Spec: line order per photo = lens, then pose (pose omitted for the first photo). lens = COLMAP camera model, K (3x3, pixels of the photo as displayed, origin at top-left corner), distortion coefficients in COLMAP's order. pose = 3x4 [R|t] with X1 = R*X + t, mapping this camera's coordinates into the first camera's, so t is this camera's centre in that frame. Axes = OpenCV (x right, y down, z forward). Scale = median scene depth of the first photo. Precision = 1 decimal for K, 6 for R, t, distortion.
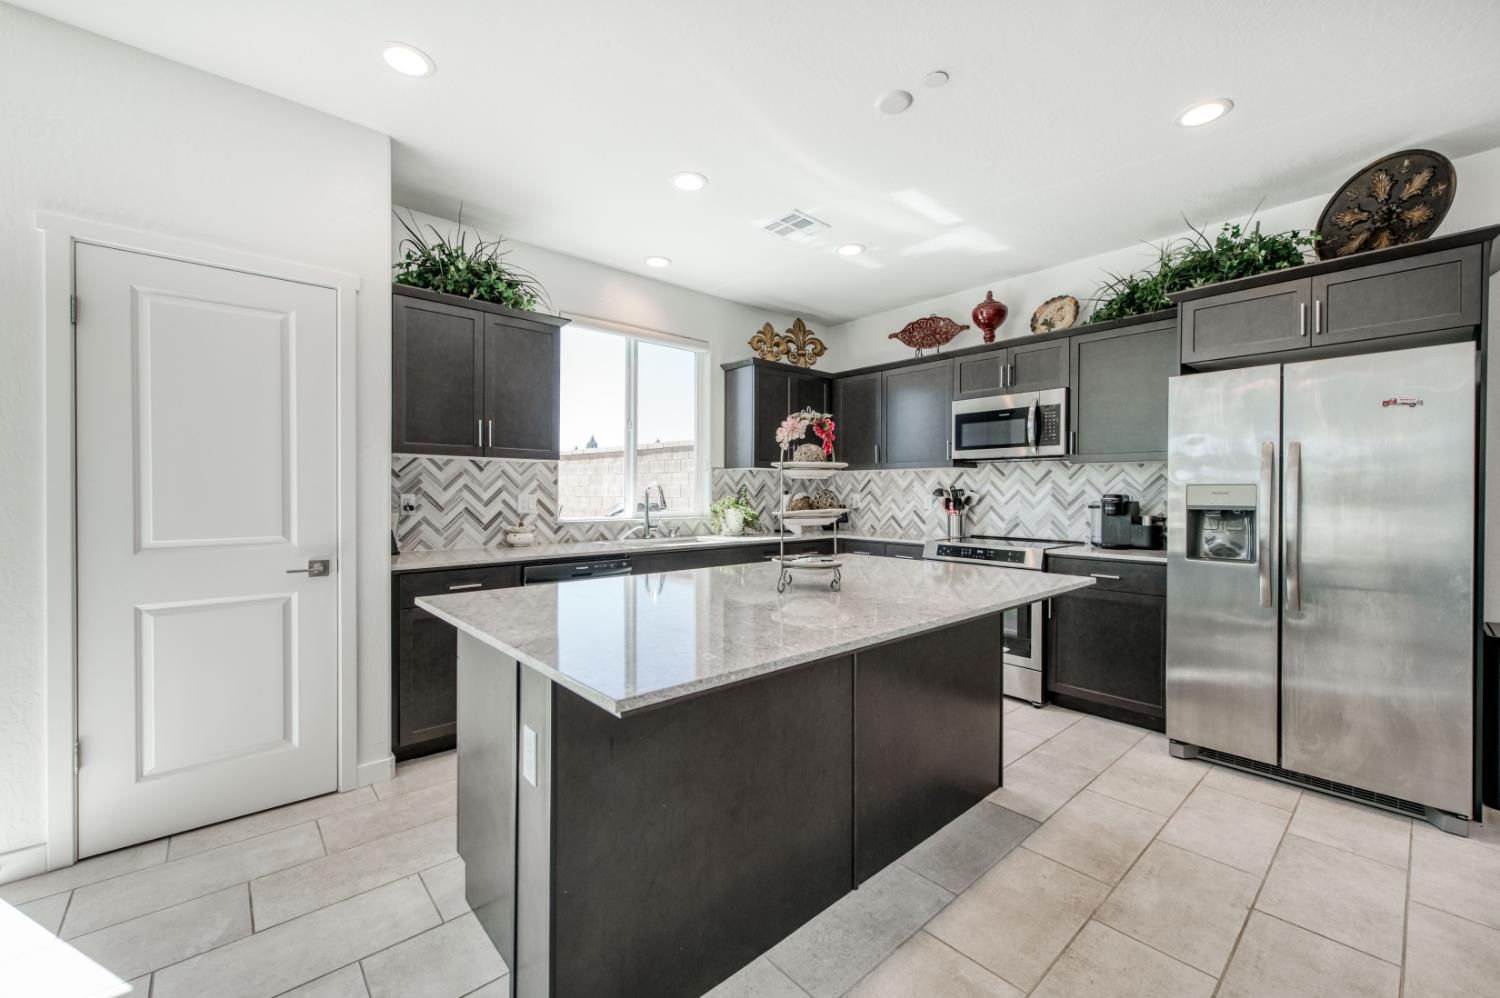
lens RADIAL K [[606.4, 0, 748.4], [0, 606.4, 498.8], [0, 0, 1]] dist [0.006622, -0.000589]
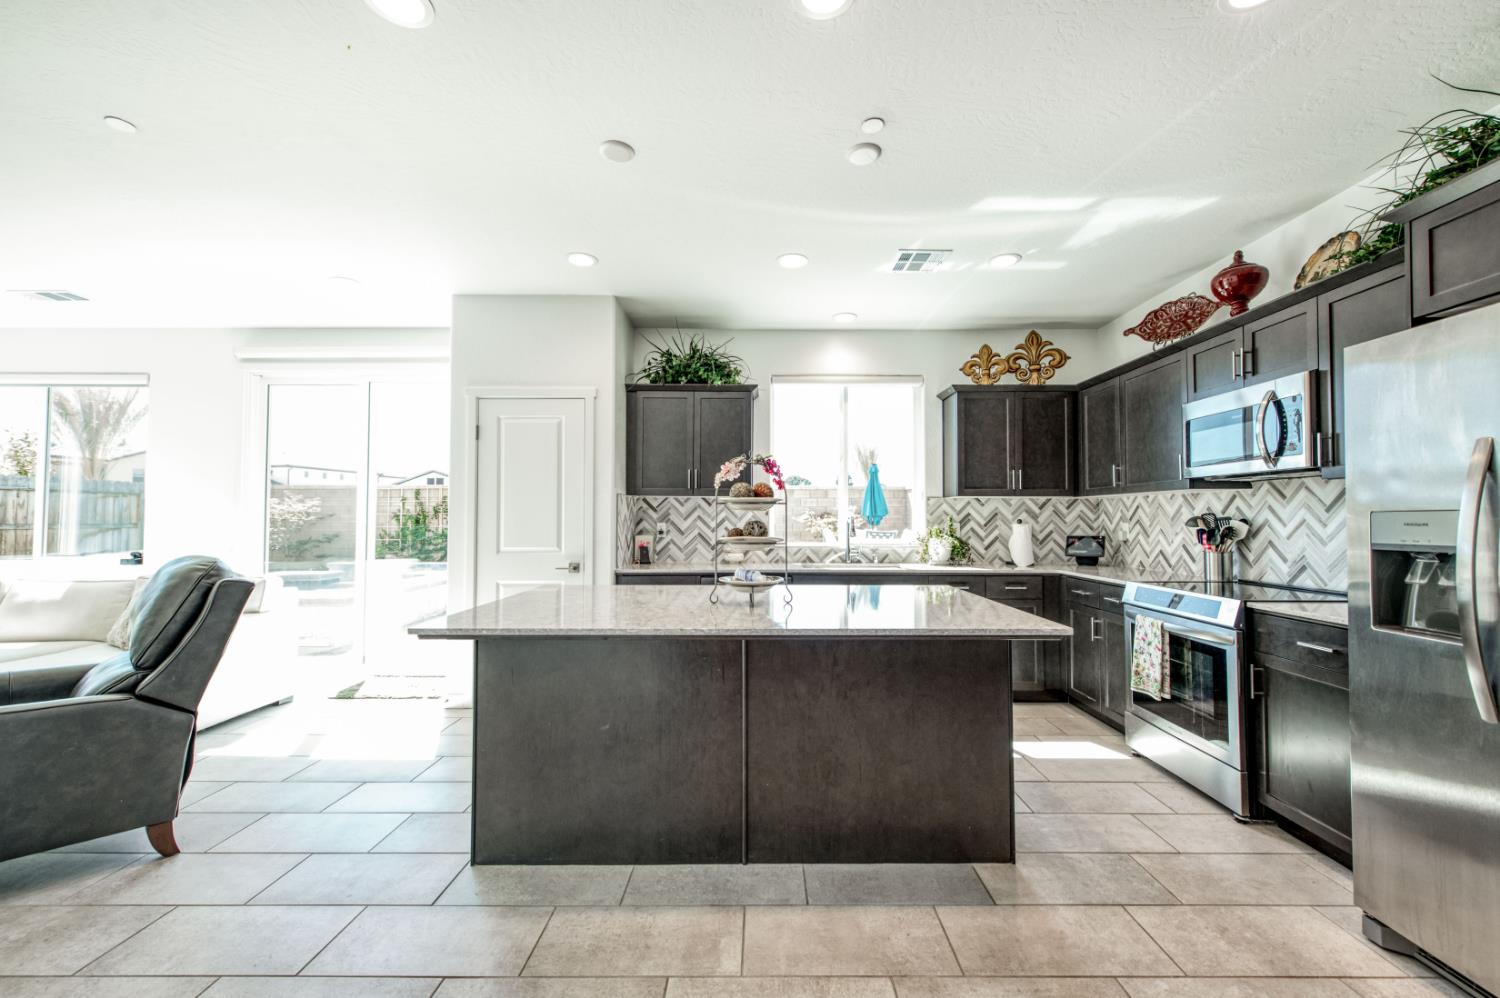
lens RADIAL K [[595.6, 0, 749.3], [0, 595.6, 505.8], [0, 0, 1]] dist [0.015763, -0.000308]
pose [[0.748449, -0.017131, -0.662971, 0.463194], [-0.005432, 0.999474, -0.031958, -0.003658], [0.663170, 0.027520, 0.747963, 0.063235]]
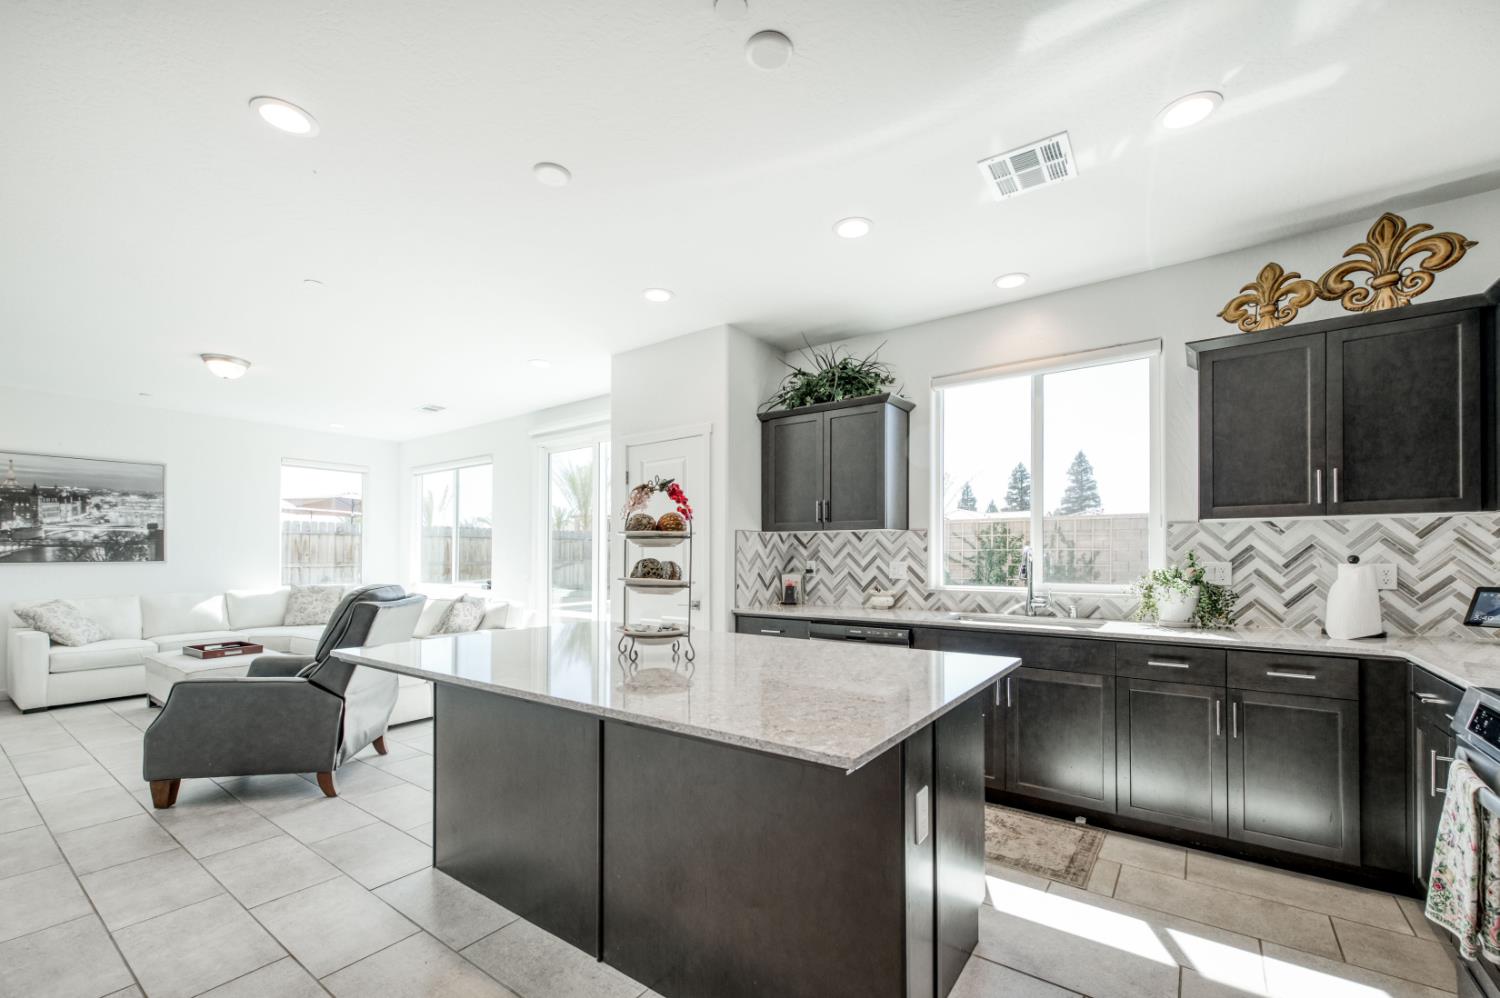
lens RADIAL K [[601.8, 0, 748.2], [0, 601.8, 549.7], [0, 0, 1]] dist [0.015018, -0.000462]
pose [[0.235272, -0.014227, -0.971825, 0.584246], [-0.007559, 0.999836, -0.016467, -0.007782], [0.971900, 0.011220, 0.235126, 0.478101]]
